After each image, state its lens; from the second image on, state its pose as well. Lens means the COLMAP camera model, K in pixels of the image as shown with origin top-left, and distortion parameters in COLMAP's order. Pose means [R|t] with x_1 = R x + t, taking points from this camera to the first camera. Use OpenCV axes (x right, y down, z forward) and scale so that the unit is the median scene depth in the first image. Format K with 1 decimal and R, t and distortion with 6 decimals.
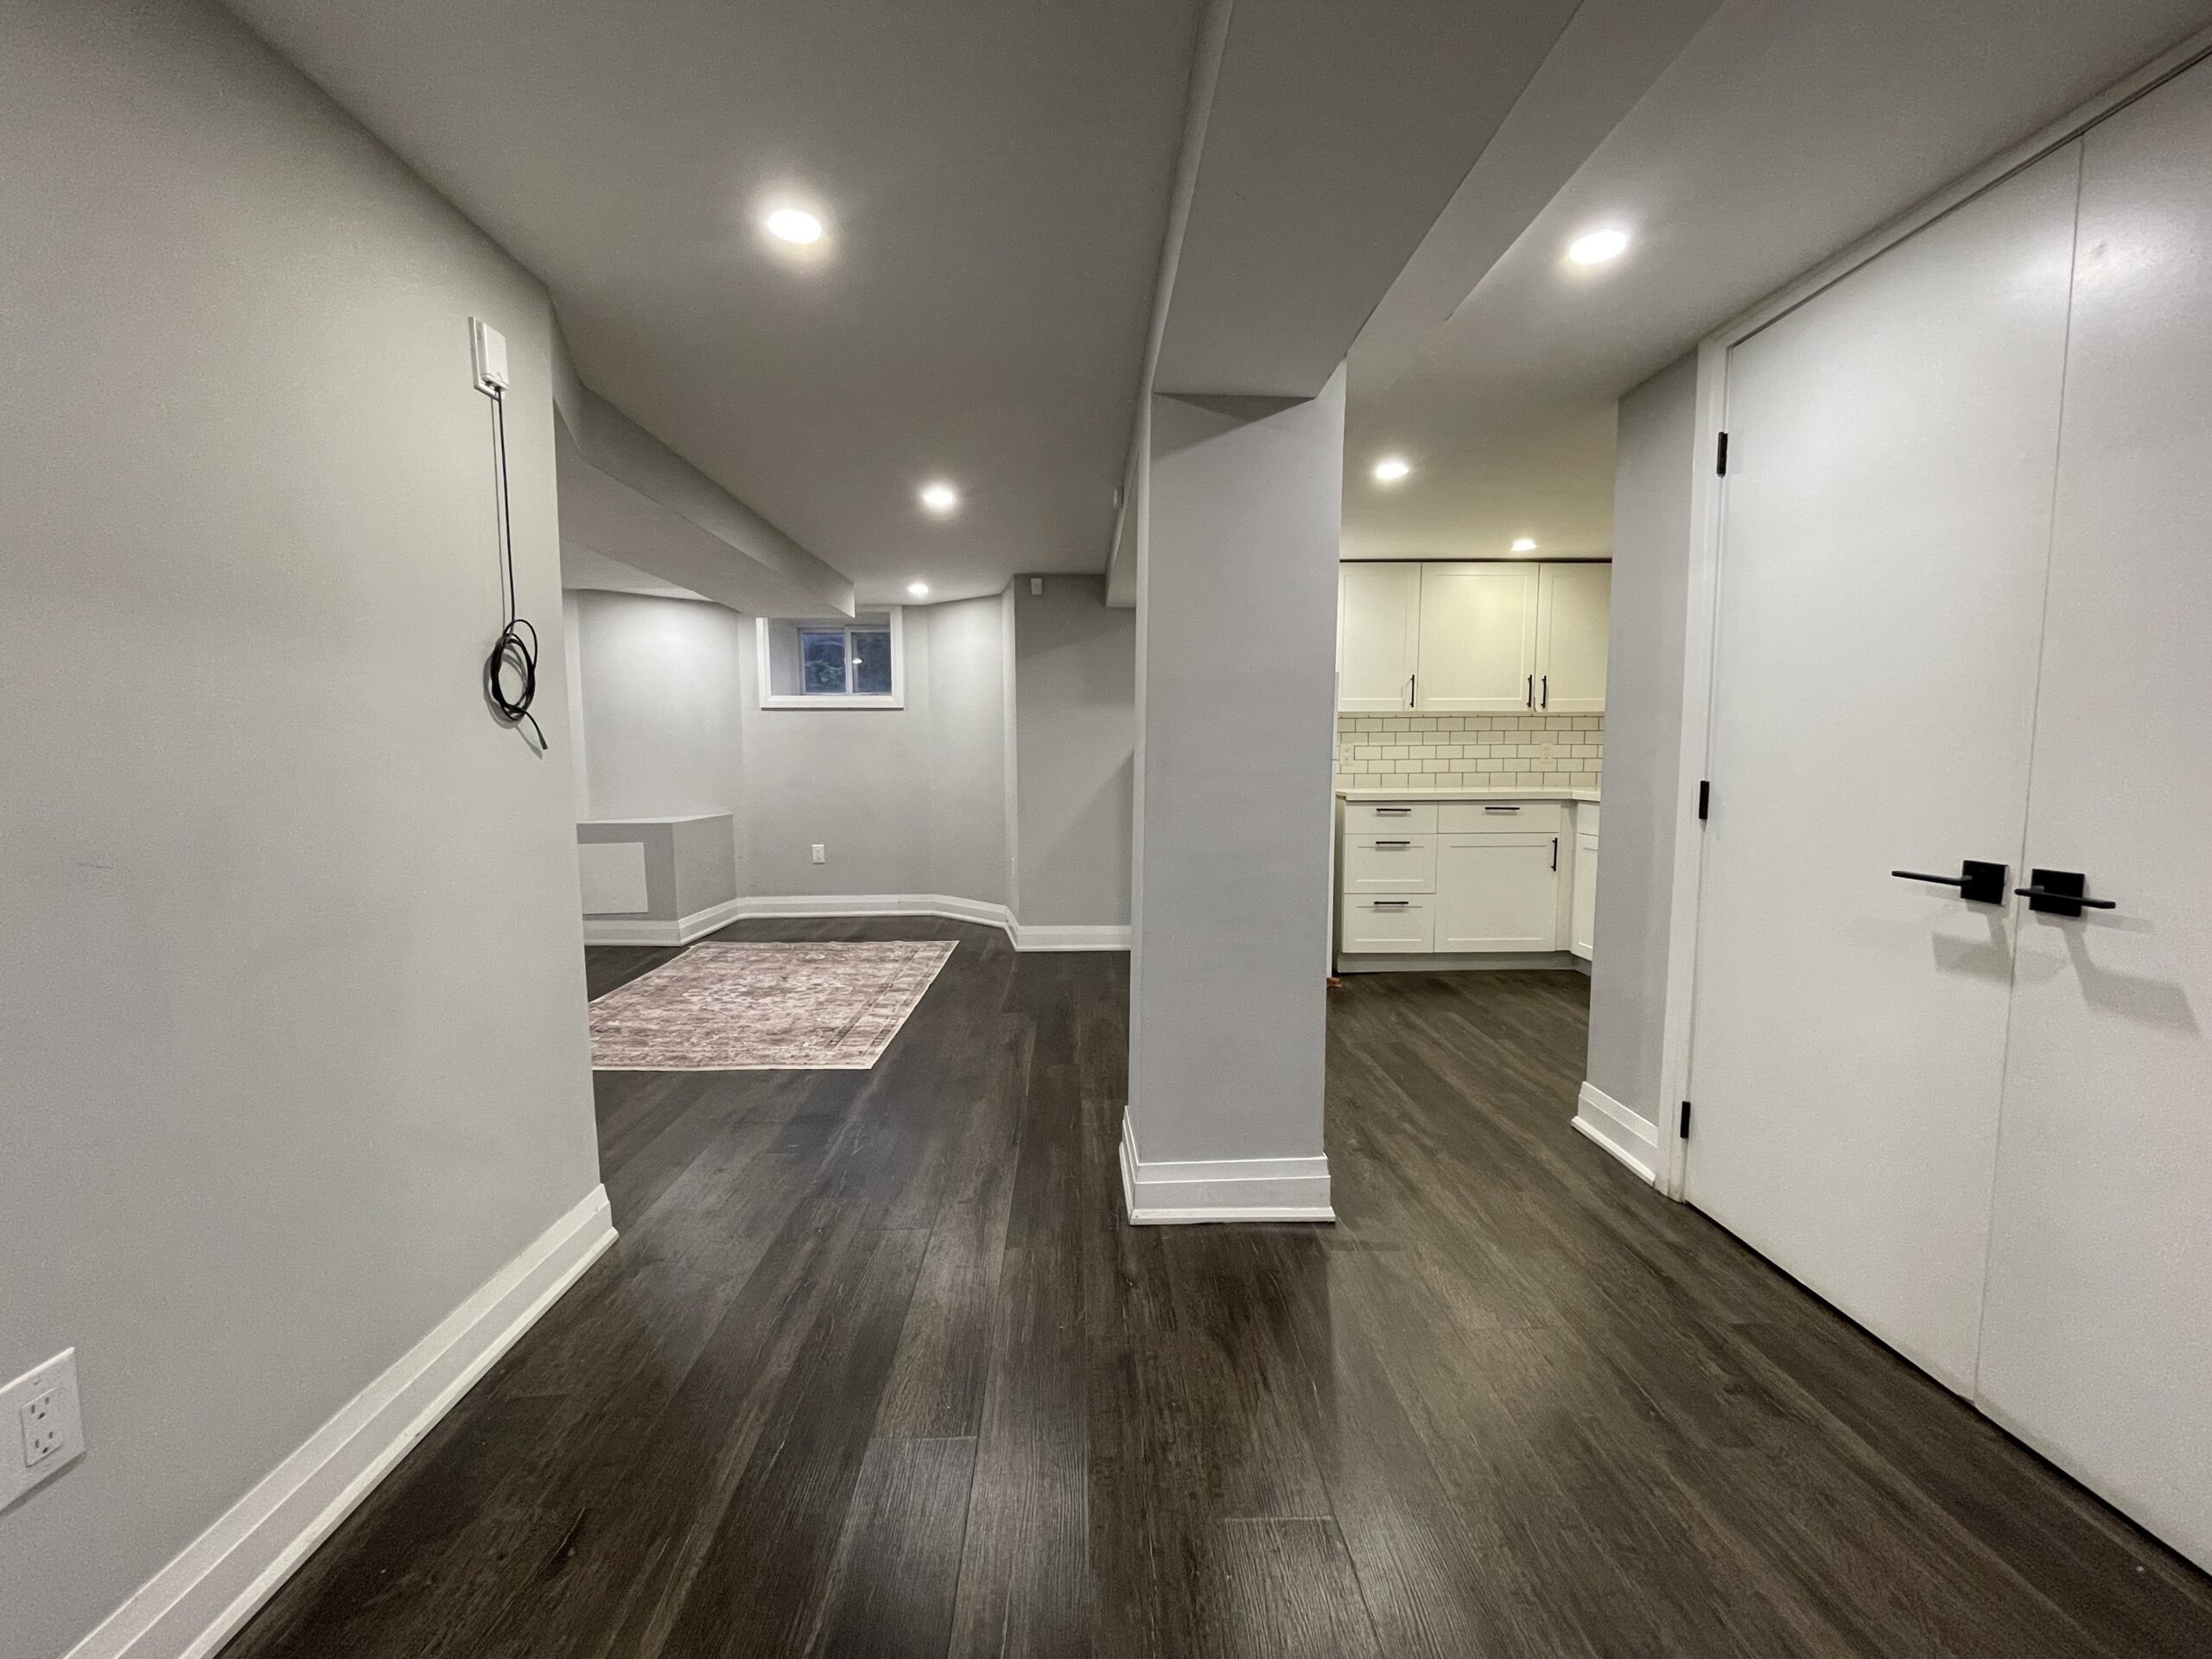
lens RADIAL K [[902.5, 0, 1108.4], [0, 902.5, 832.1], [0, 0, 1]] dist [-0.004256, 0.000496]
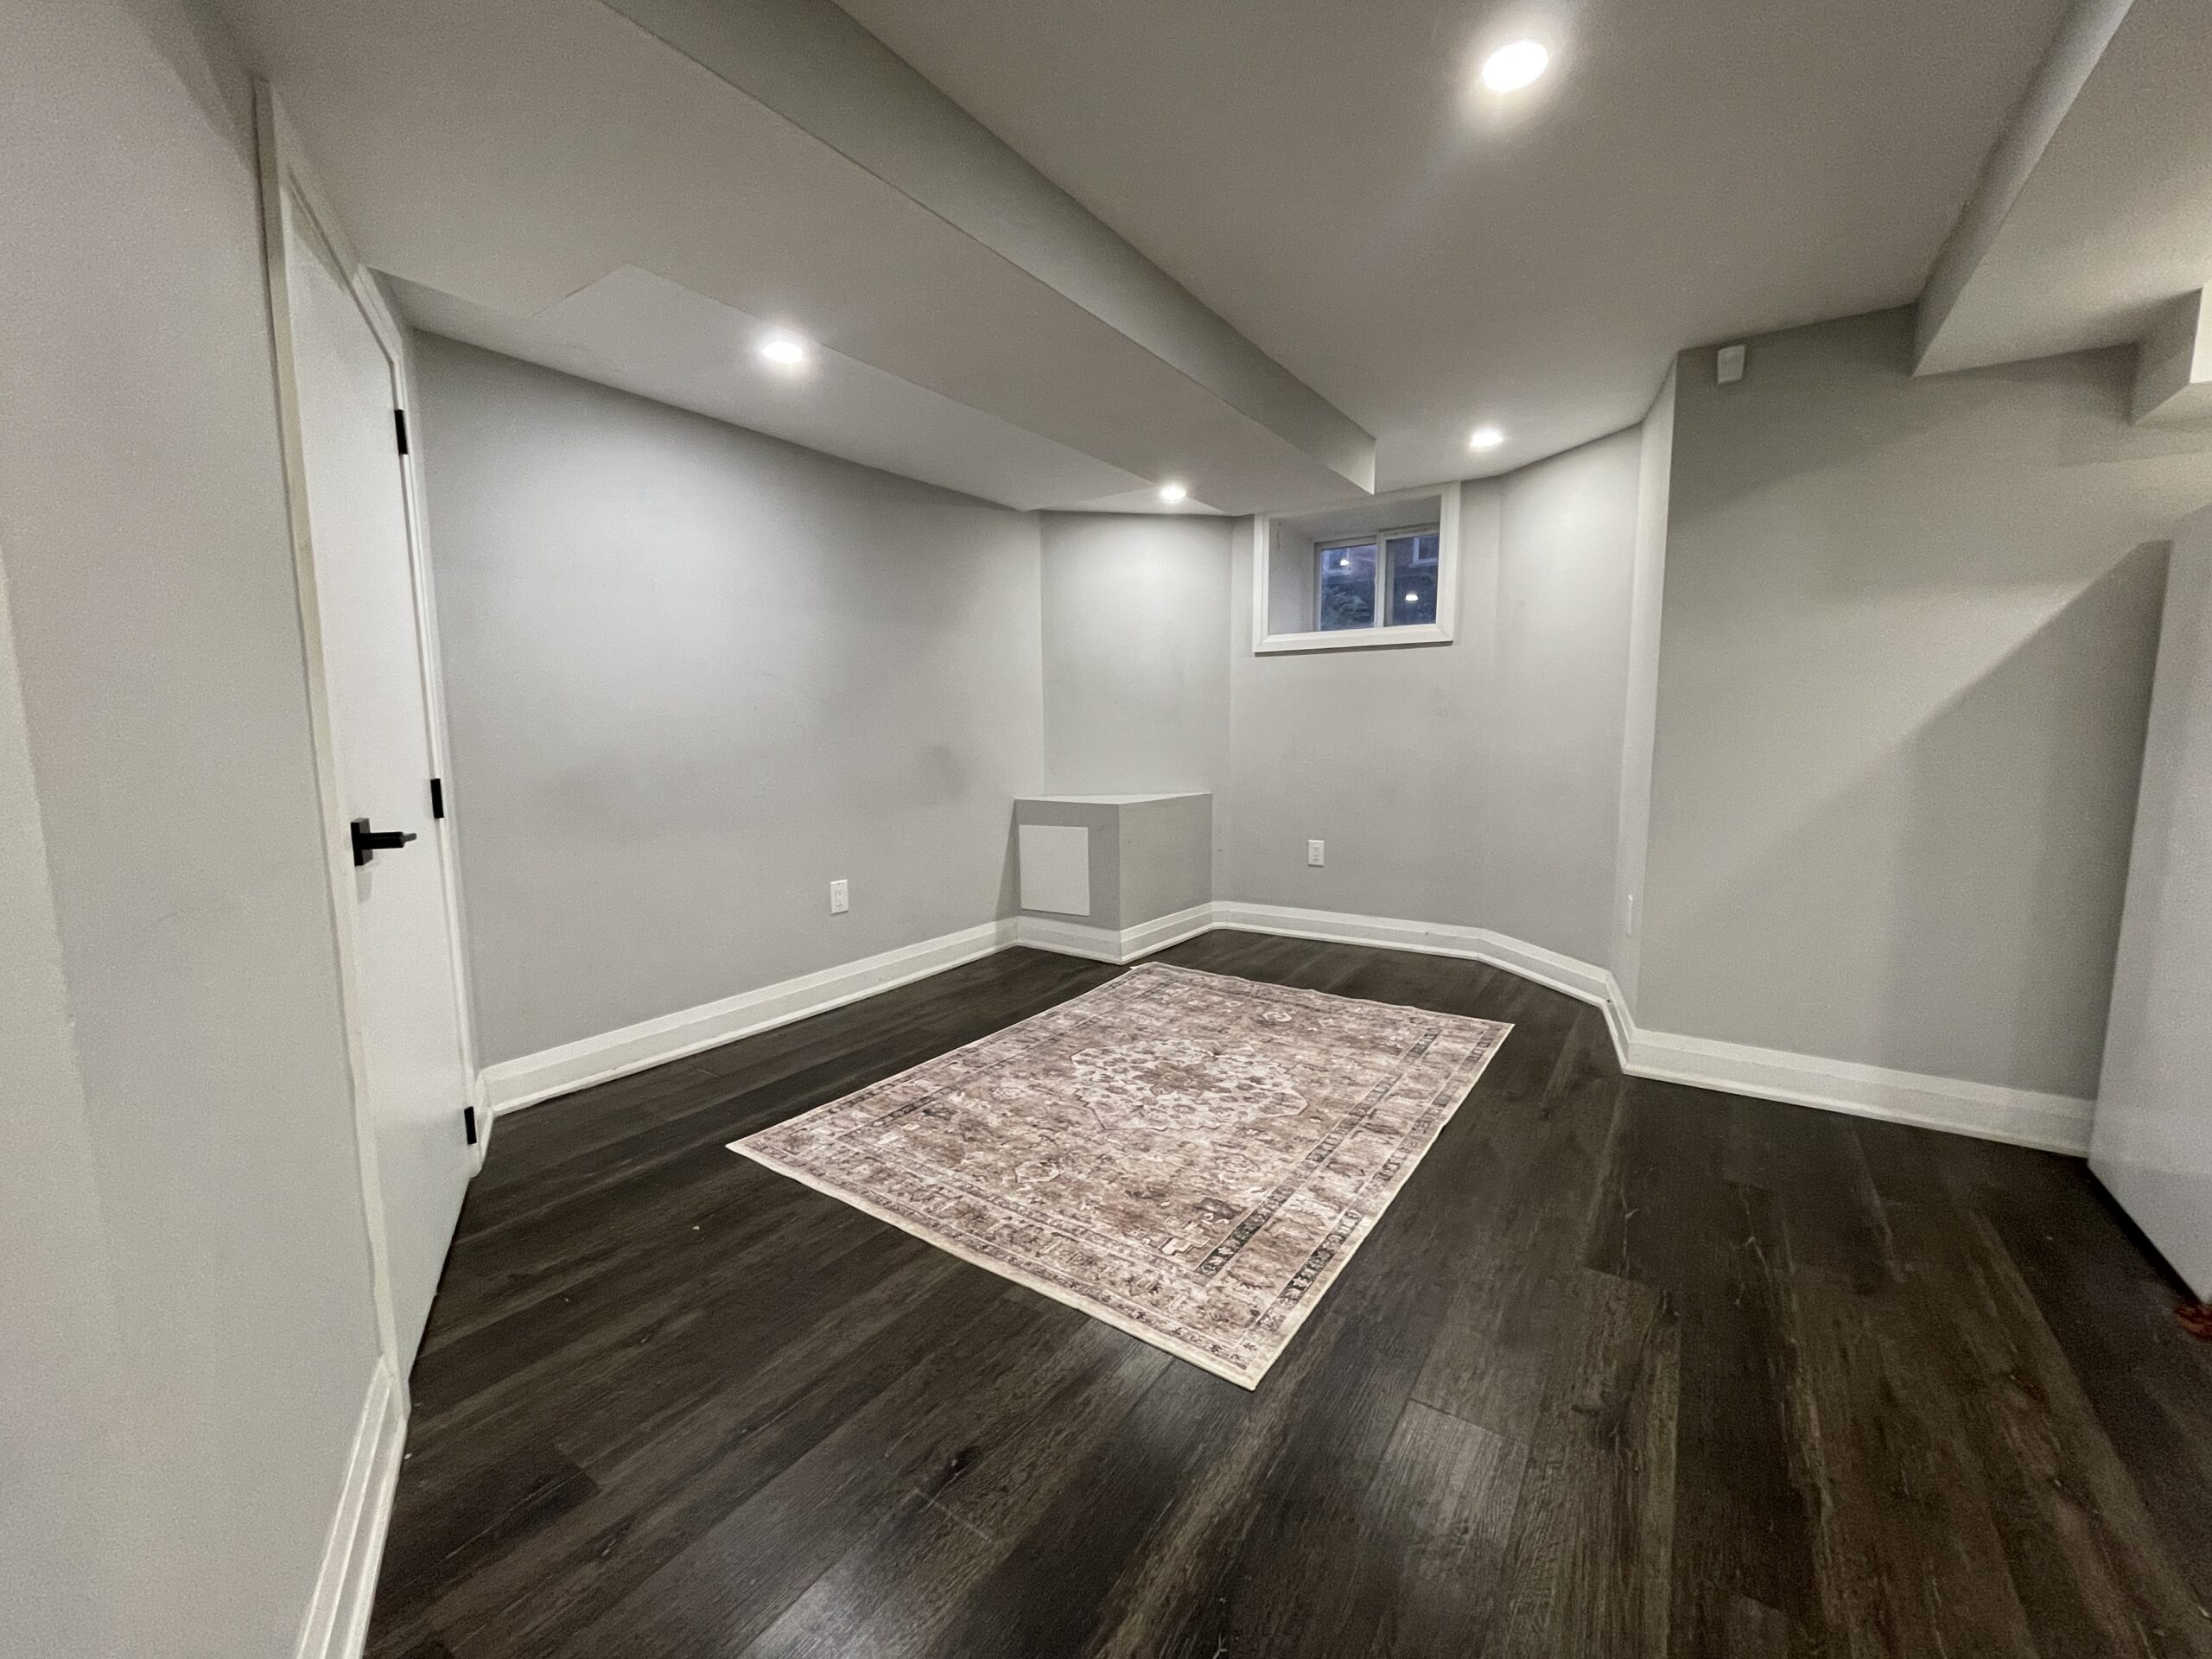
lens RADIAL K [[902.5, 0, 1094.3], [0, 902.5, 839.0], [0, 0, 1]] dist [-0.004256, 0.000496]
pose [[0.808066, 0.071501, -0.584737, -0.056808], [-0.047162, 0.997273, 0.056771, -0.025334], [0.587202, -0.018297, 0.809234, 0.405326]]
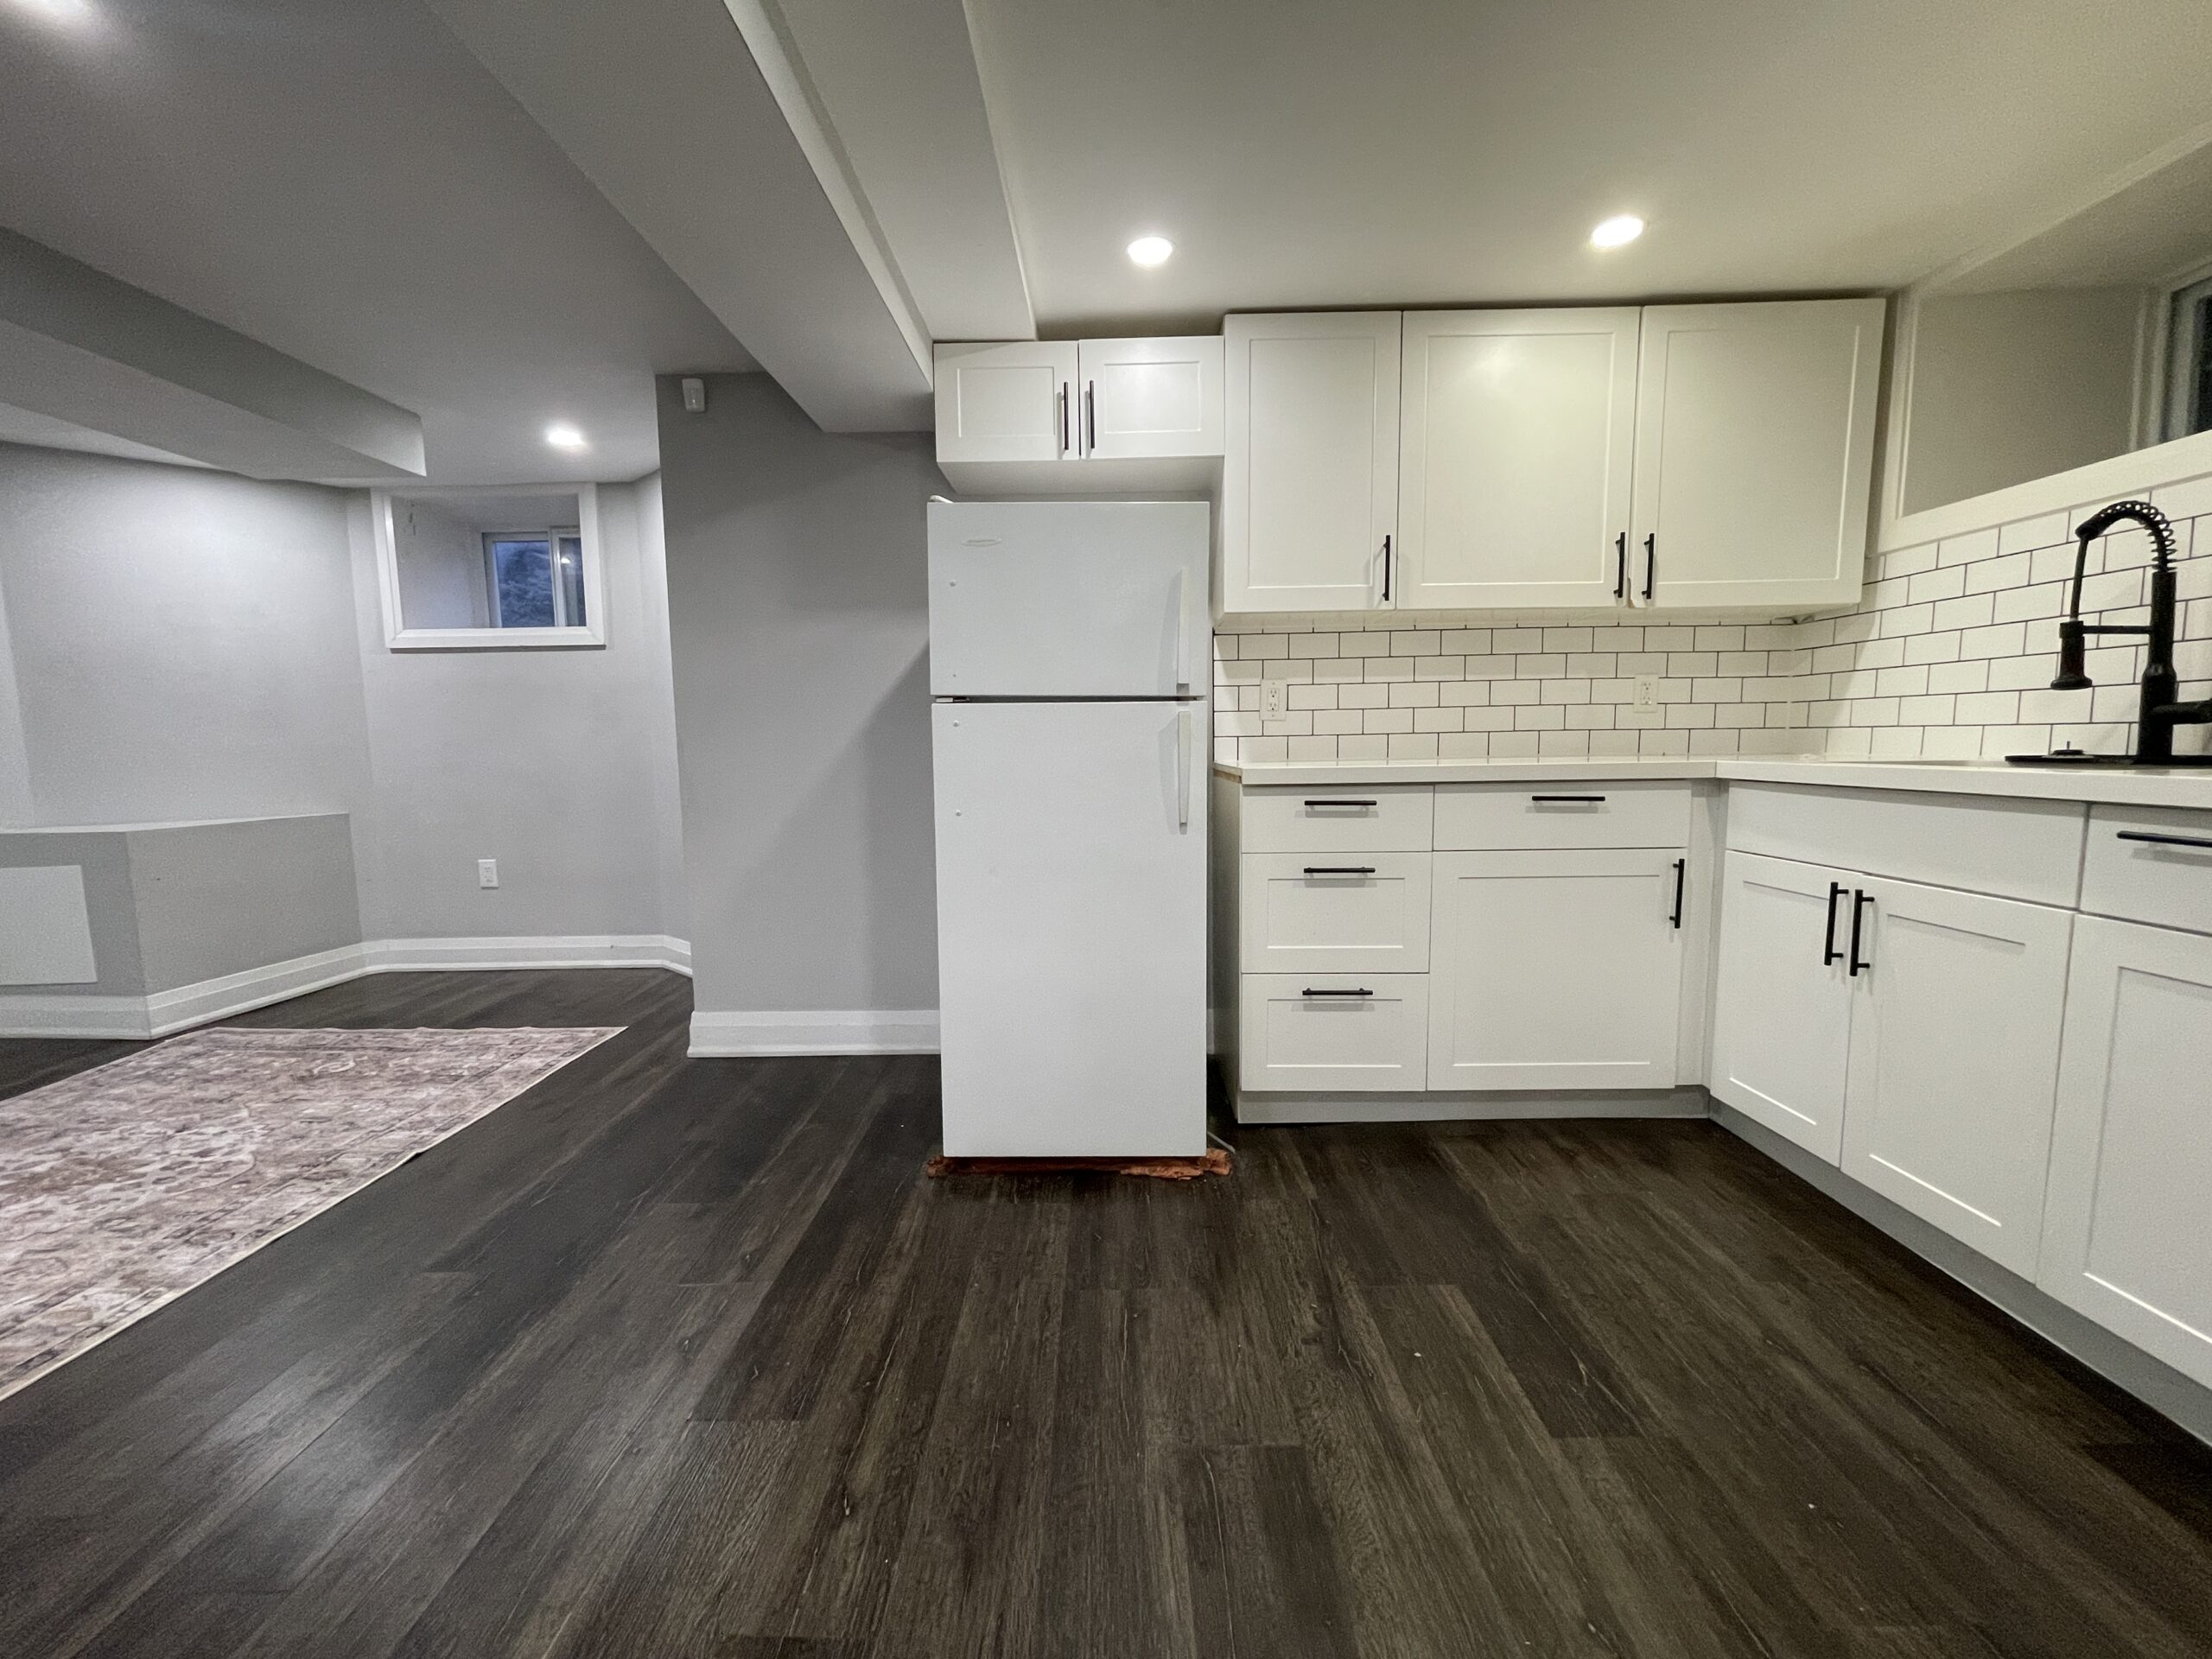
lens RADIAL K [[902.5, 0, 1108.3], [0, 902.5, 835.3], [0, 0, 1]] dist [-0.004256, 0.000496]
pose [[0.999308, -0.006273, -0.036662, 0.196313], [0.006965, 0.999799, 0.018777, -0.016189], [0.036537, -0.019019, 0.999151, 0.478672]]
